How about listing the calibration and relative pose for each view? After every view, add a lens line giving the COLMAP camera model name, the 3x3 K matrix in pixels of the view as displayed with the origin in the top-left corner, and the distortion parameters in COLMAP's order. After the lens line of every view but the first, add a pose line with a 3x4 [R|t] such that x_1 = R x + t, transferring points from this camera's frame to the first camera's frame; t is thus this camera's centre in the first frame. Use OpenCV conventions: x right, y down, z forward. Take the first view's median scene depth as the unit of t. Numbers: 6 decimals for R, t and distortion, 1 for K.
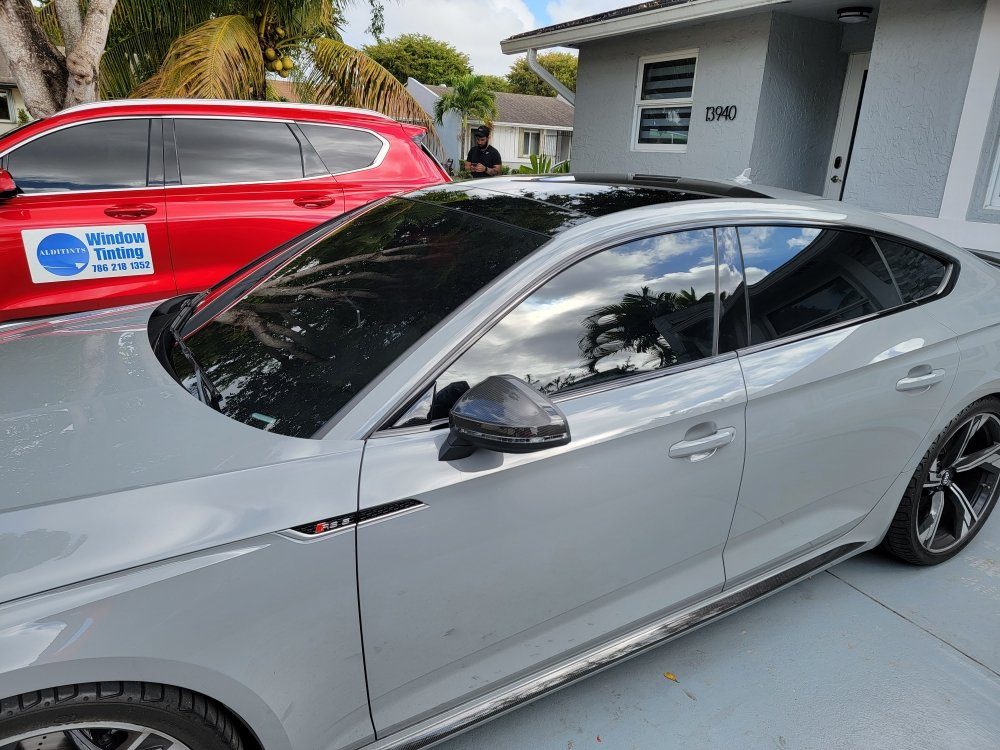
lens RADIAL K [[718.9, 0, 502.7], [0, 718.9, 395.5], [0, 0, 1]] dist [0.085798, -0.056084]
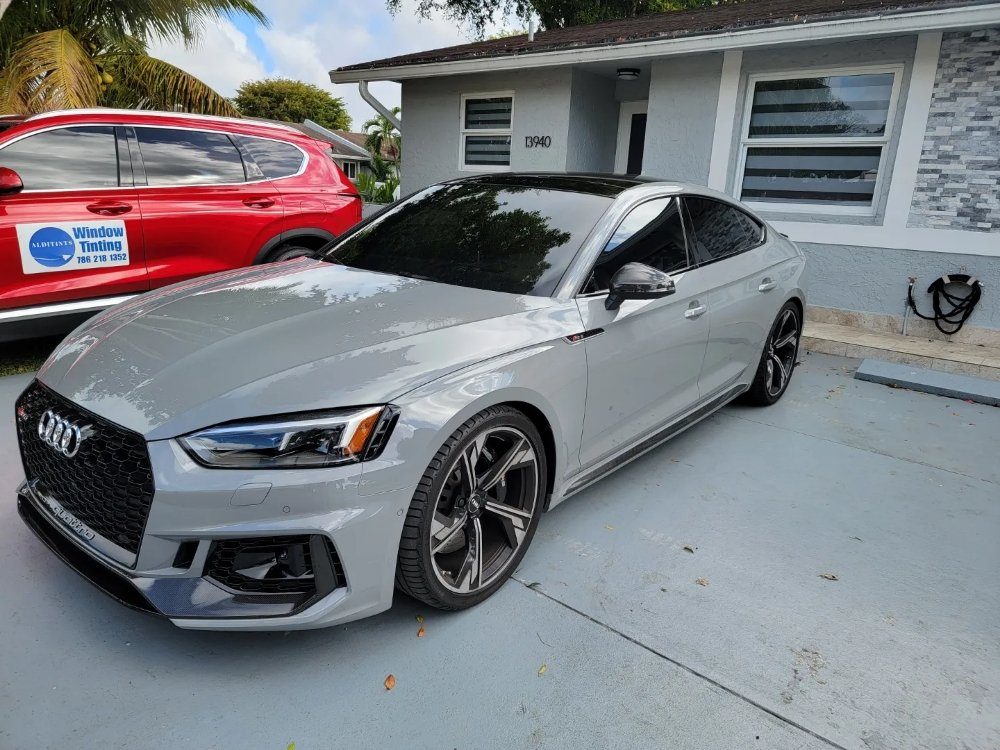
lens RADIAL K [[718.9, 0, 502.7], [0, 718.9, 395.5], [0, 0, 1]] dist [0.085798, -0.056084]
pose [[0.936713, -0.089764, 0.338395, -0.349135], [0.102149, 0.994589, -0.018929, 0.112120], [-0.334865, 0.052297, 0.940814, -0.230450]]
